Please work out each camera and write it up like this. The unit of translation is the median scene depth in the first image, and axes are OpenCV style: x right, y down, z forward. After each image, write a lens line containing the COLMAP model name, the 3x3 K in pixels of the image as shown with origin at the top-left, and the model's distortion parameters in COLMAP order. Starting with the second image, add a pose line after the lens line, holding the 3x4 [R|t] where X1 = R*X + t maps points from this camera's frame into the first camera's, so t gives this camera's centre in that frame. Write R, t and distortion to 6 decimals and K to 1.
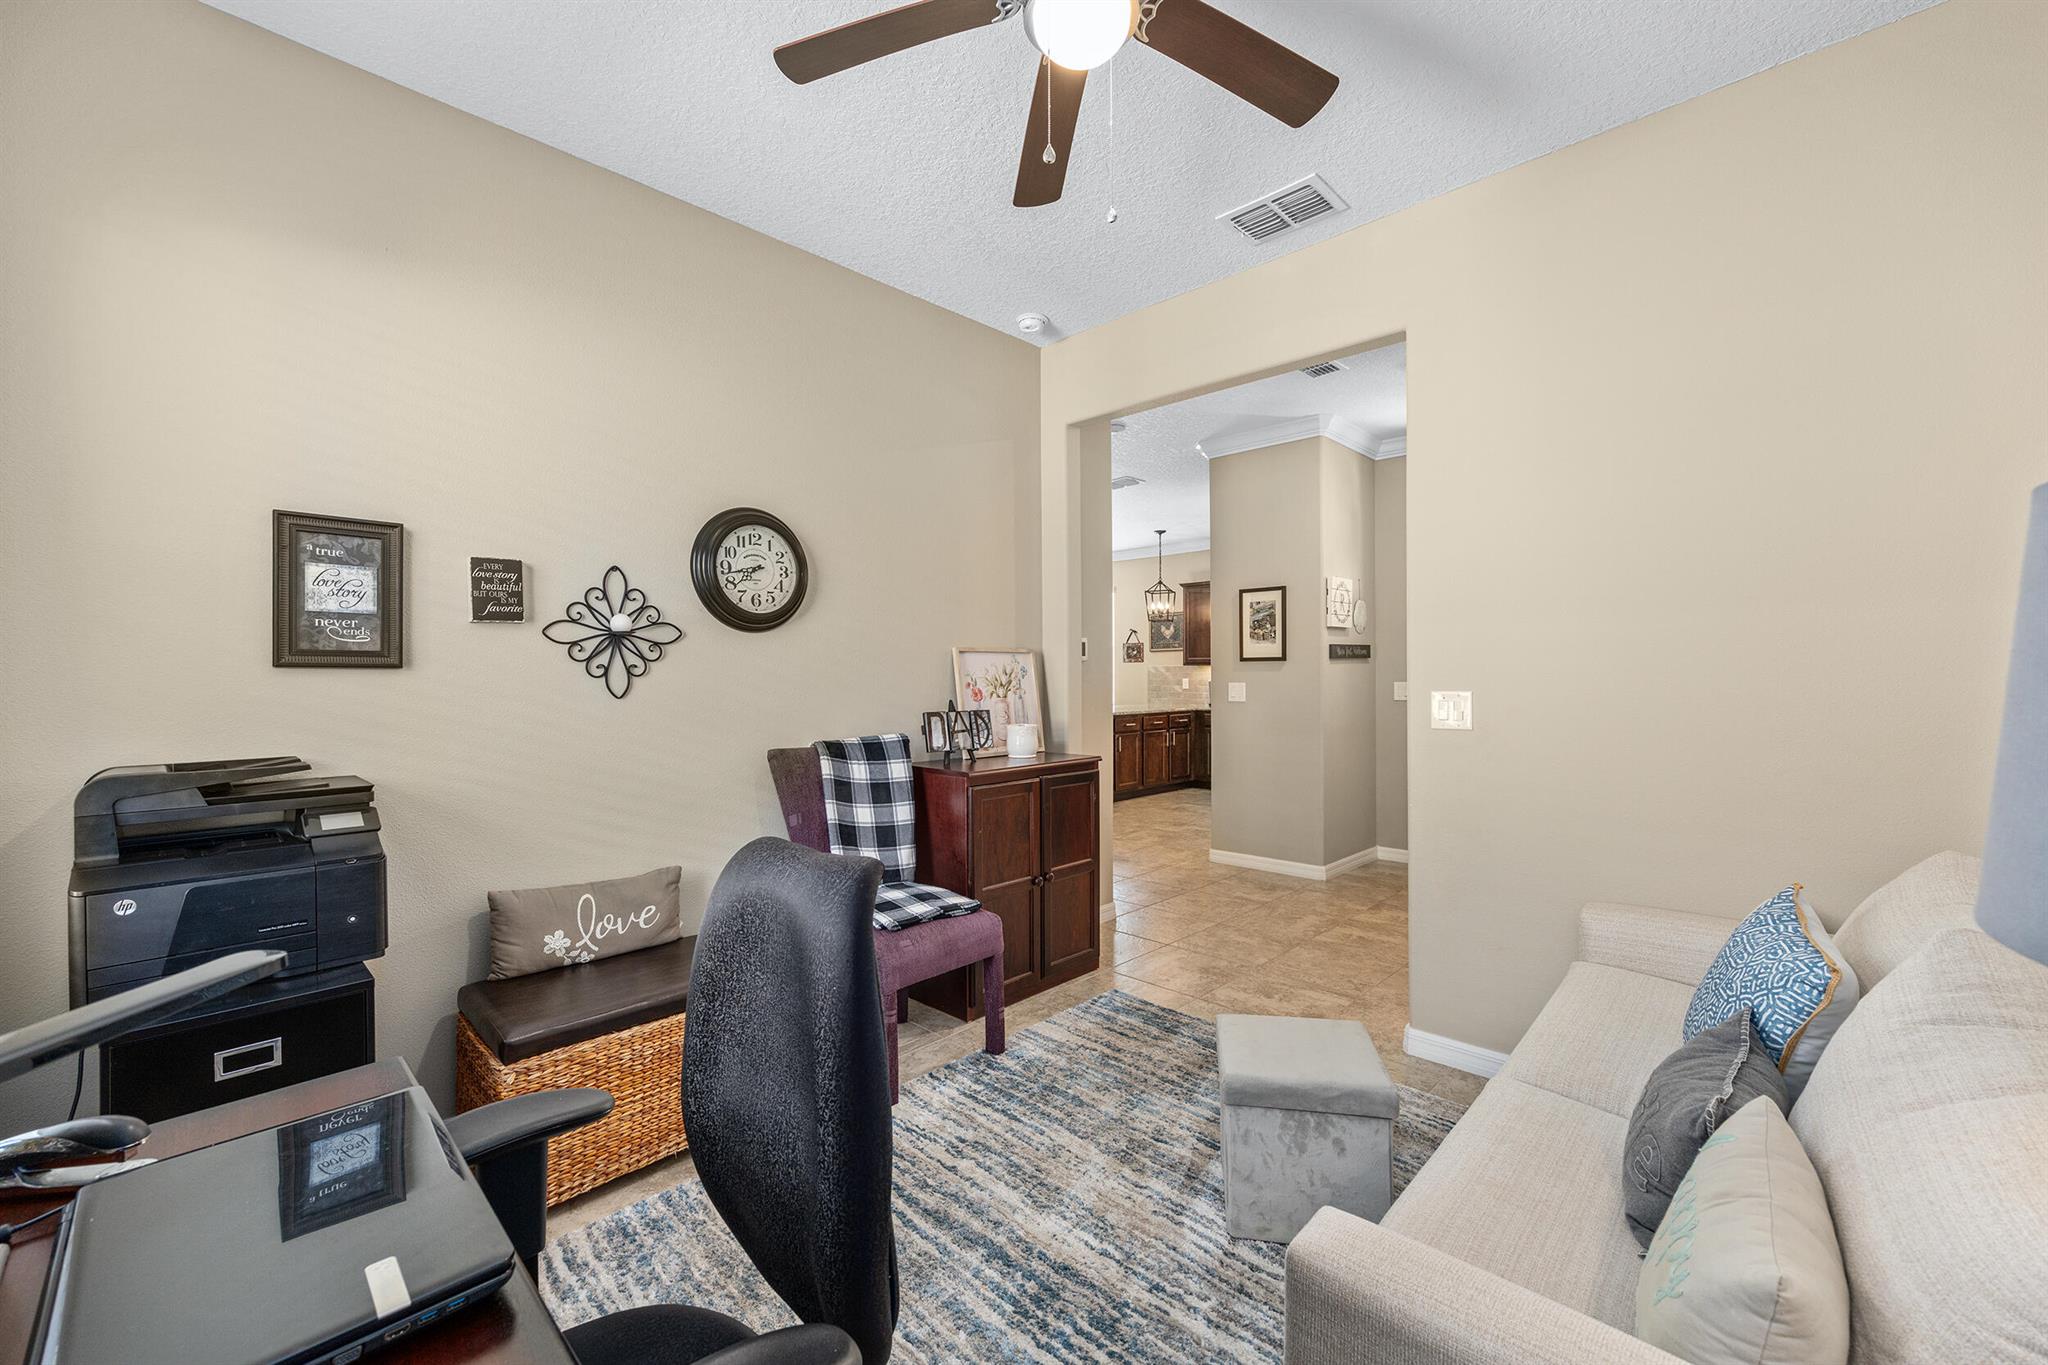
lens RADIAL K [[822.5, 0, 1031.7], [0, 822.5, 678.0], [0, 0, 1]] dist [-0.001725, 0.000314]
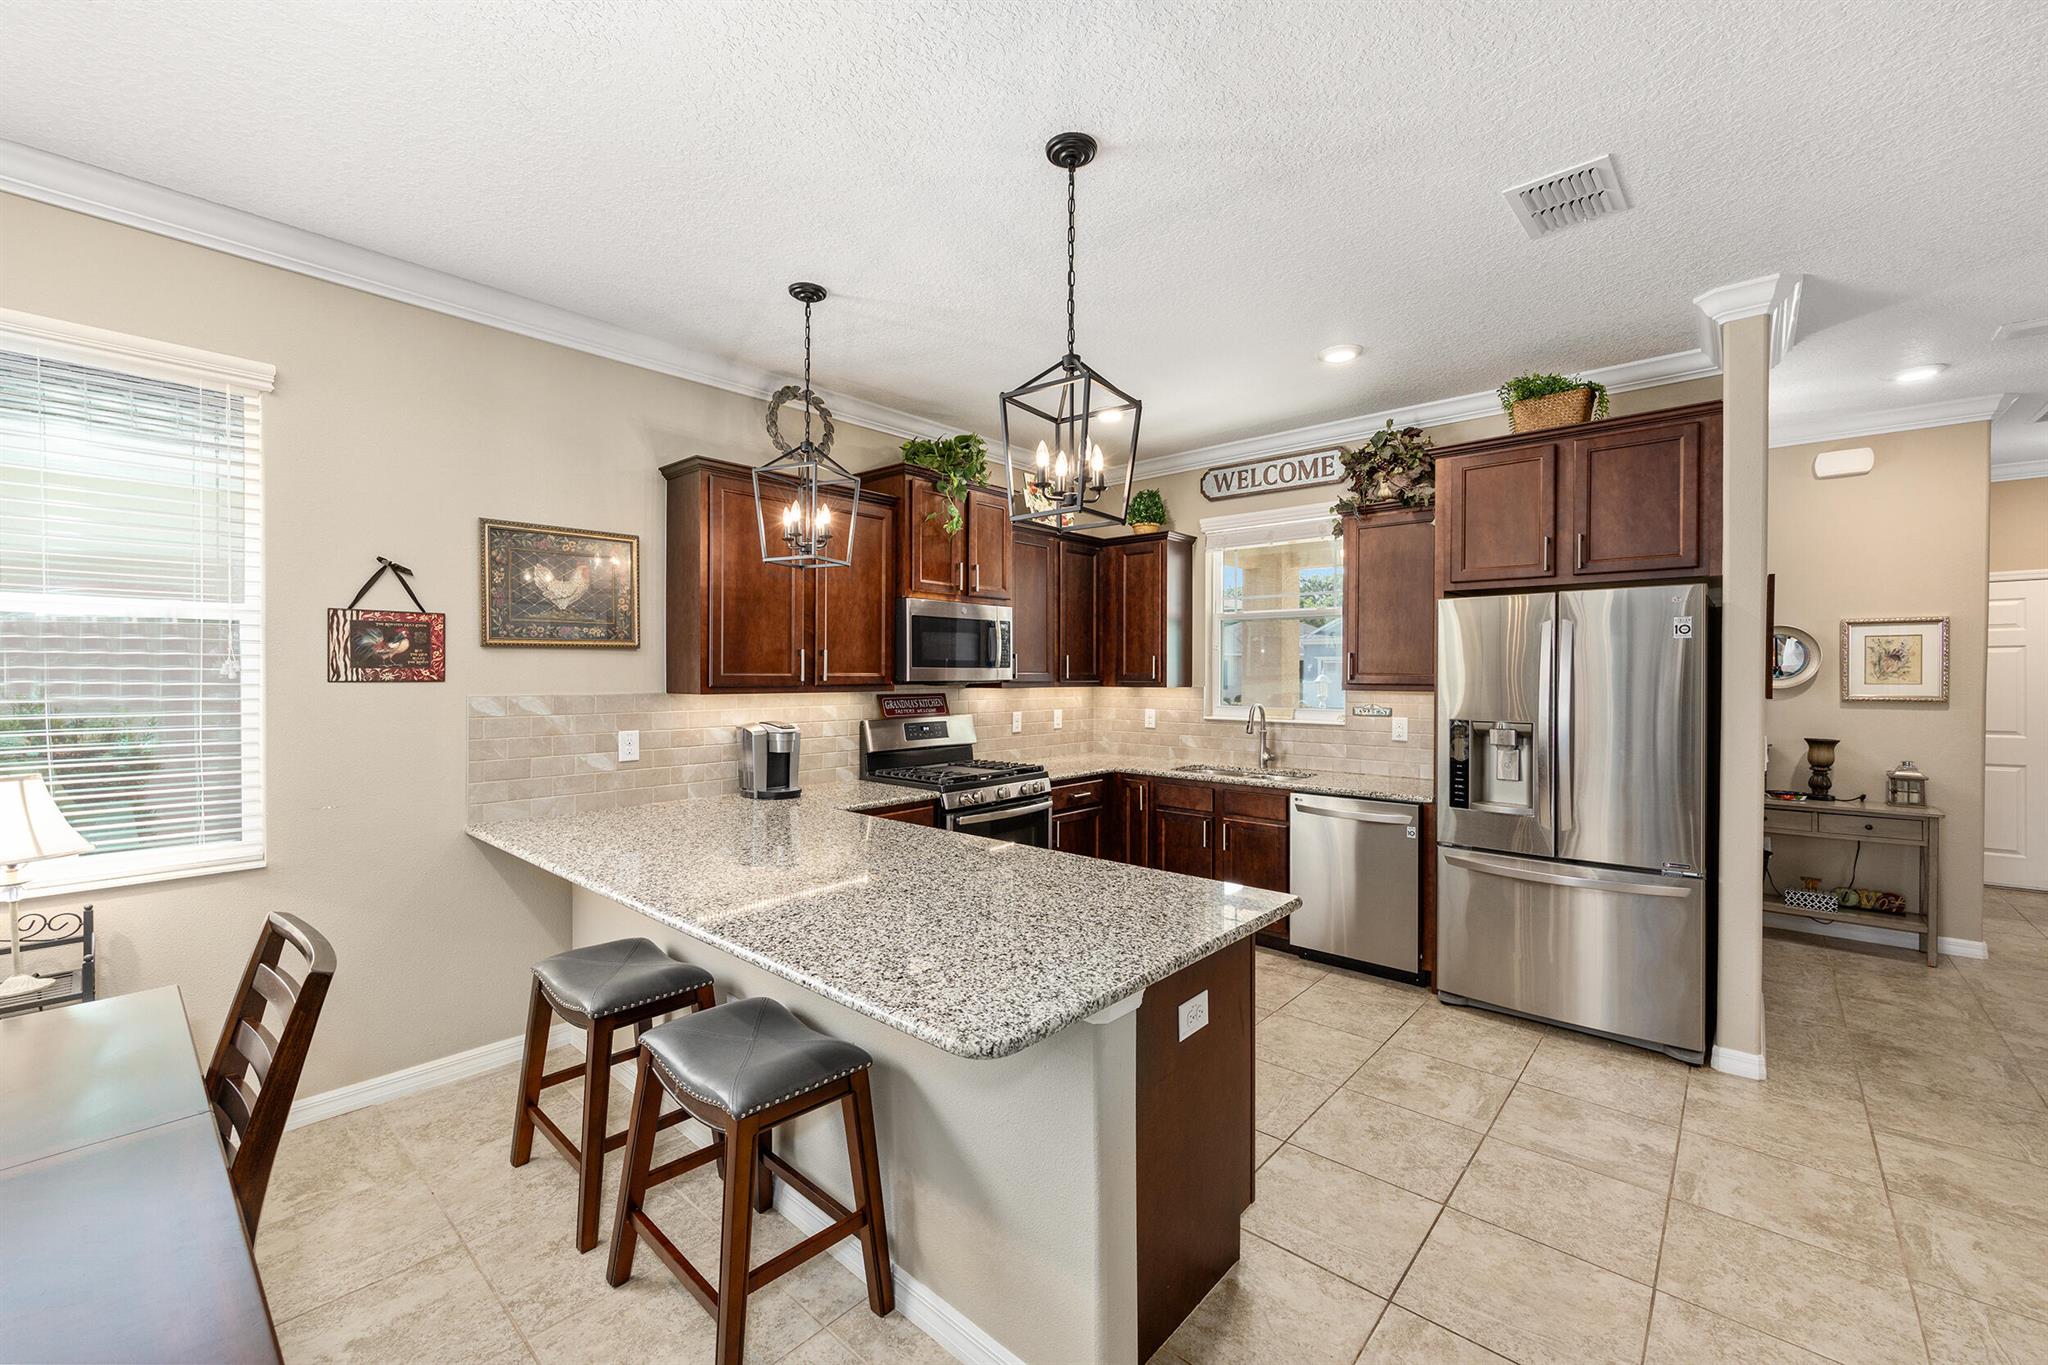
lens RADIAL K [[822.5, 0, 1031.7], [0, 822.5, 678.0], [0, 0, 1]] dist [-0.001725, 0.000314]
pose [[-0.047922, -0.005896, 0.998834, -0.160229], [0.003911, 0.999974, 0.006090, -0.022465], [-0.998843, 0.004198, -0.047898, 0.841296]]
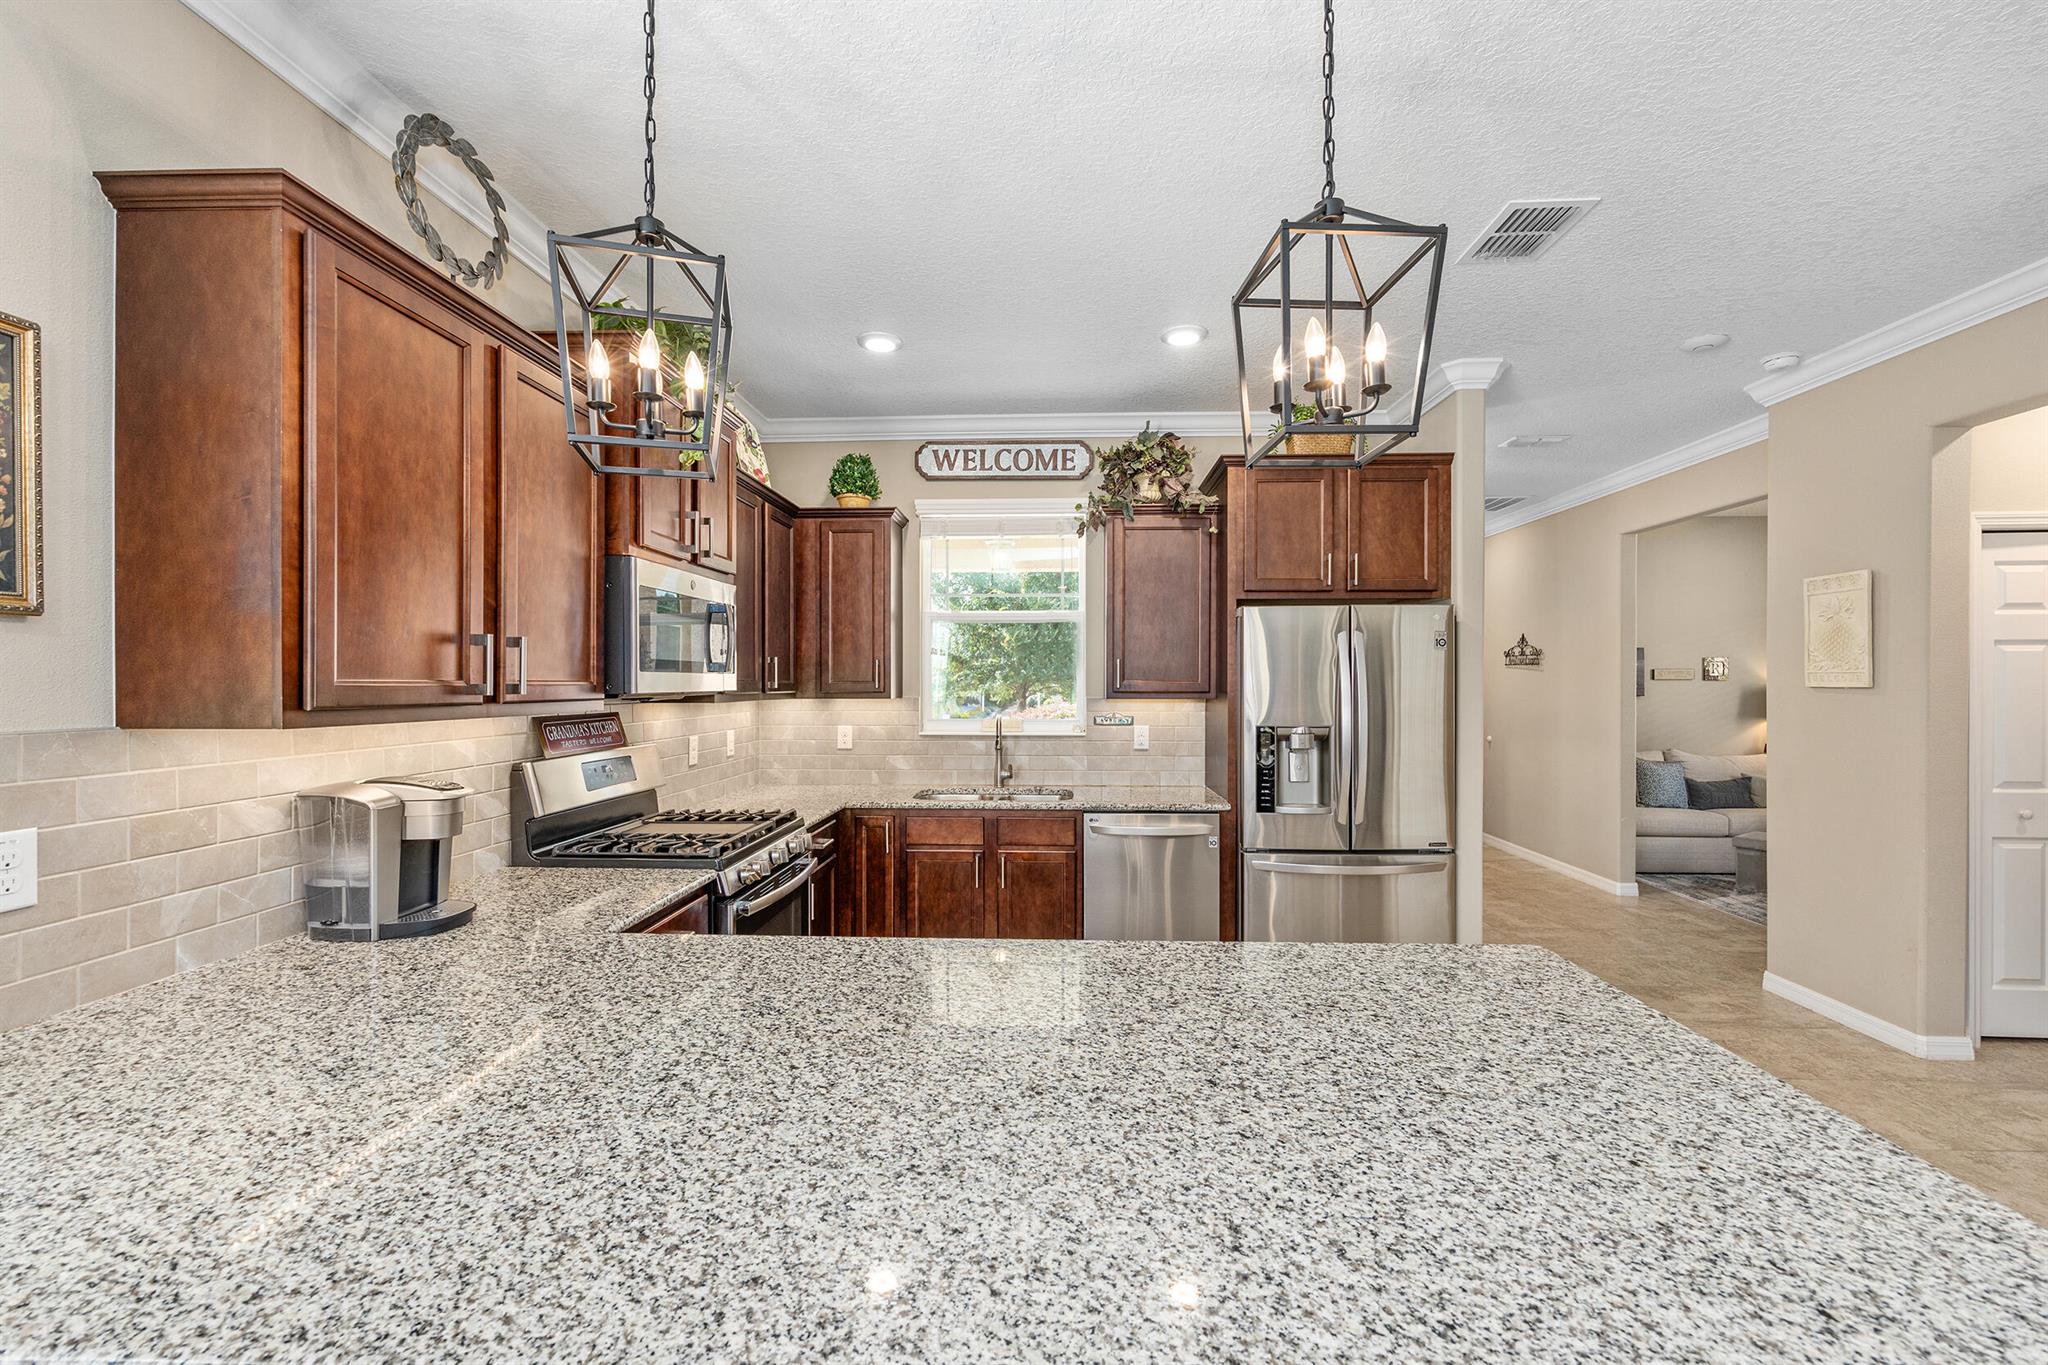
lens RADIAL K [[823.1, 0, 1024.0], [0, 823.1, 682.5], [0, 0, 1]] dist [-0.000259, 0.000101]
pose [[-0.667084, 0.001115, 0.744982, -0.018568], [0.004328, 0.999988, 0.002378, -0.021955], [-0.744970, 0.004811, -0.667081, 0.955179]]
